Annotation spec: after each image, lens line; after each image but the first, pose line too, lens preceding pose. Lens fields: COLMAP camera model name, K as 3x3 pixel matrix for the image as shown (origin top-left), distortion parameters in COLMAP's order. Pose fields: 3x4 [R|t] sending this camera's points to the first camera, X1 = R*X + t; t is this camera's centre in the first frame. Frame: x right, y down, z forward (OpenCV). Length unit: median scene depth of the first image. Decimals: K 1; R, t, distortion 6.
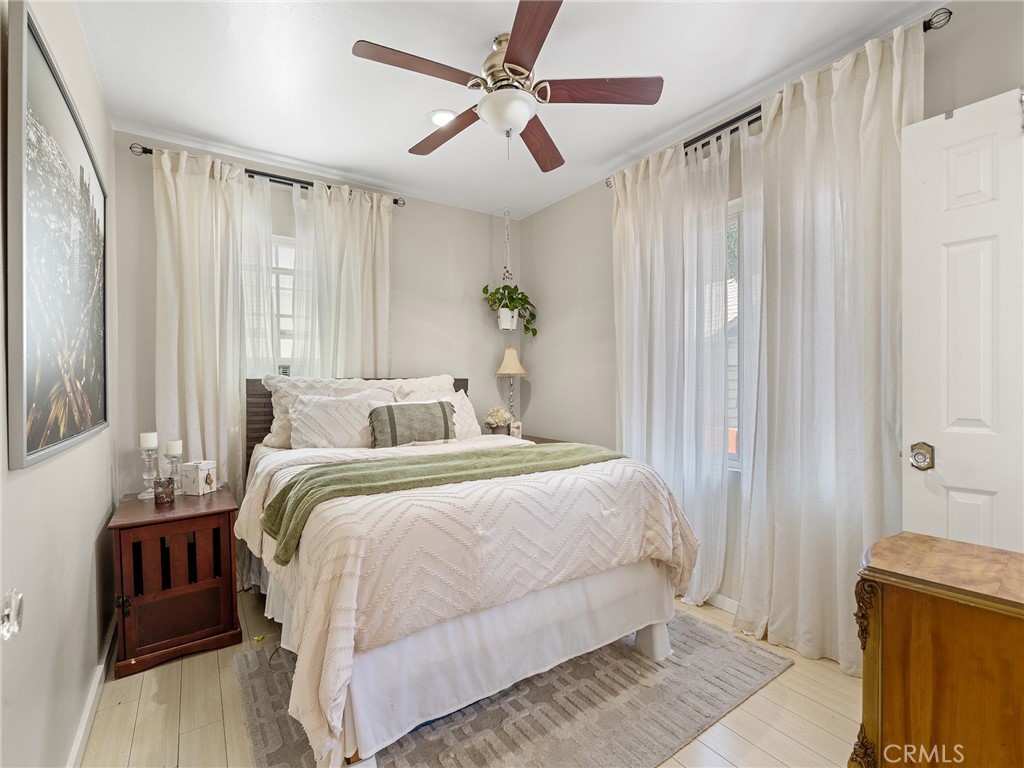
lens RADIAL K [[469.6, 0, 507.2], [0, 469.6, 390.7], [0, 0, 1]] dist [-0.007475, 0.002936]
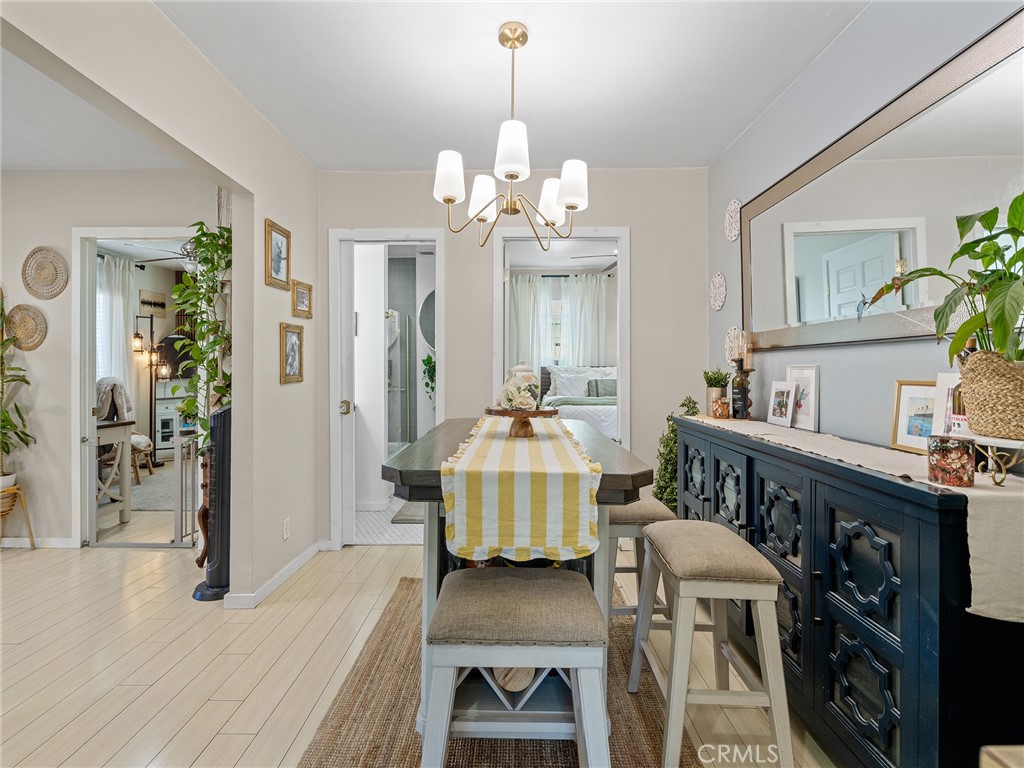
lens RADIAL K [[469.6, 0, 506.4], [0, 469.6, 368.5], [0, 0, 1]] dist [-0.007475, 0.002936]
pose [[0.827371, 0.007335, -0.561608, 0.612946], [-0.013361, 0.999889, -0.006623, 0.001025], [0.561497, 0.012983, 0.827377, -1.027221]]
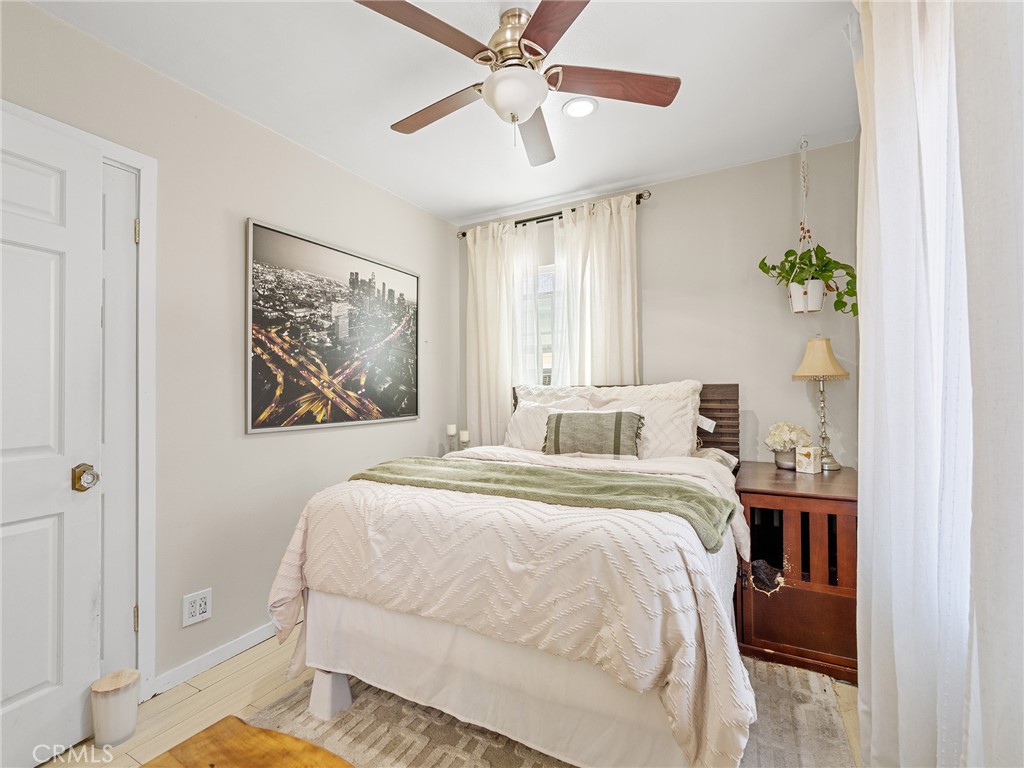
lens RADIAL K [[469.6, 0, 507.2], [0, 469.6, 383.5], [0, 0, 1]] dist [-0.007475, 0.002936]
pose [[0.468496, -0.011486, -0.883391, 0.560959], [-0.005078, 0.999864, -0.015694, -0.016016], [0.883451, 0.011838, 0.468374, 0.400610]]
